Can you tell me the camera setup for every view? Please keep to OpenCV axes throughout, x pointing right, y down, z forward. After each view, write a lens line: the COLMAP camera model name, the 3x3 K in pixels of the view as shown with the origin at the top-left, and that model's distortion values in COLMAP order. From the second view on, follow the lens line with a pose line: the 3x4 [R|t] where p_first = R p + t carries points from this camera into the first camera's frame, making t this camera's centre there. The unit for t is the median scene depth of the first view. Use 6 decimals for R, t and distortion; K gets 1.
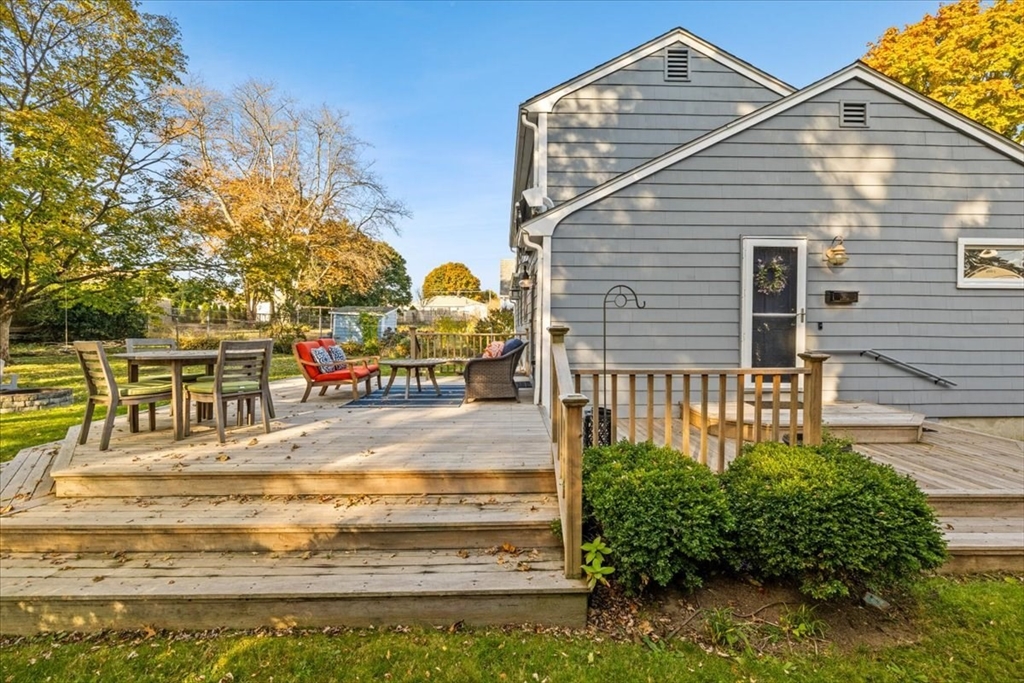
lens RADIAL K [[431.0, 0, 511.2], [0, 431.0, 343.7], [0, 0, 1]] dist [-0.000346, -0.000417]
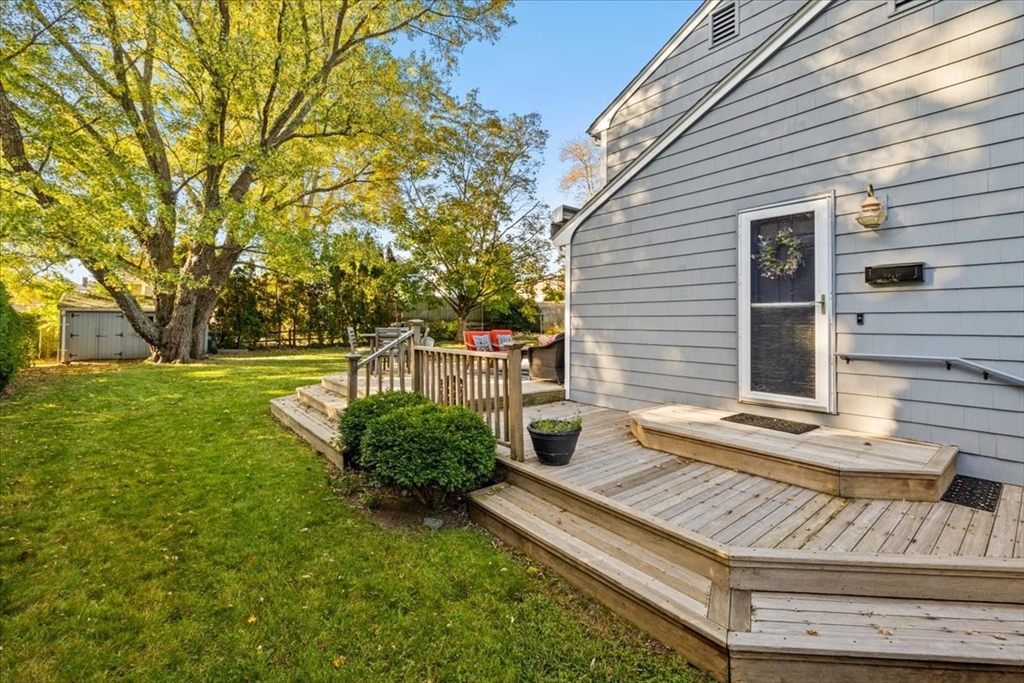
lens RADIAL K [[431.0, 0, 494.7], [0, 431.0, 318.7], [0, 0, 1]] dist [-0.000346, -0.000417]
pose [[0.597563, -0.006156, -0.801798, 0.919162], [-0.030545, 0.999070, -0.030436, -0.003485], [0.801240, 0.042678, 0.596819, 0.140228]]
